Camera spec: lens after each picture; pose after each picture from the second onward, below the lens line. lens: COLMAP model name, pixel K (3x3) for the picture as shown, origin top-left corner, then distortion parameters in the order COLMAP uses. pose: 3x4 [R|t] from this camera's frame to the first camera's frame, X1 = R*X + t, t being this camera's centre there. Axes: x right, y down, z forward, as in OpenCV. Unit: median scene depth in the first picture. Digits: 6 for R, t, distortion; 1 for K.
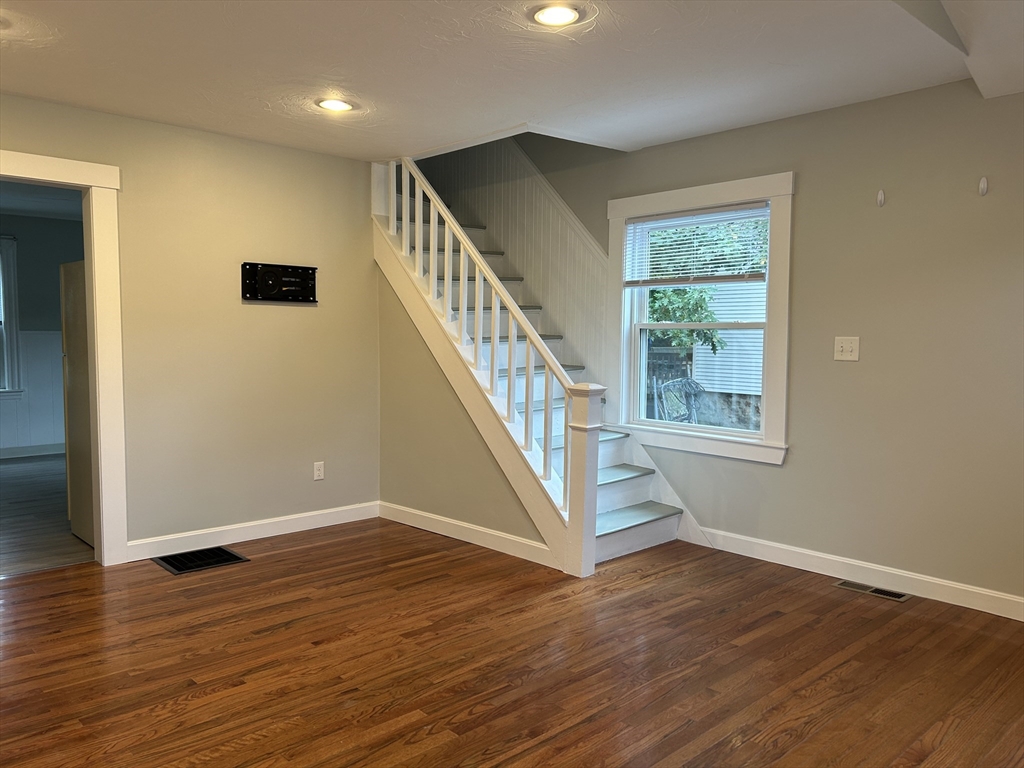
lens RADIAL K [[775.7, 0, 512.0], [0, 775.7, 384.0], [0, 0, 1]] dist [0.084102, -0.086294]
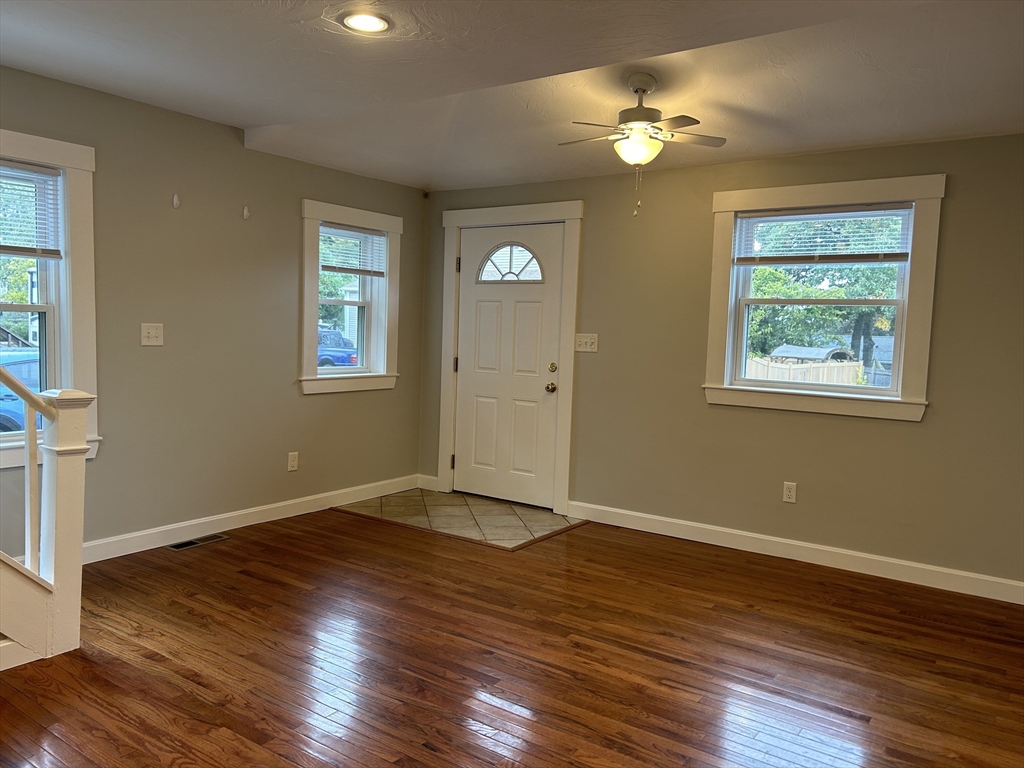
lens RADIAL K [[777.4, 0, 512.0], [0, 777.4, 384.0], [0, 0, 1]] dist [0.071888, -0.080088]
pose [[-0.210113, -0.086569, 0.973837, -0.759076], [0.031419, 0.994960, 0.095226, -0.067617], [-0.977172, 0.050605, -0.206334, 0.777962]]
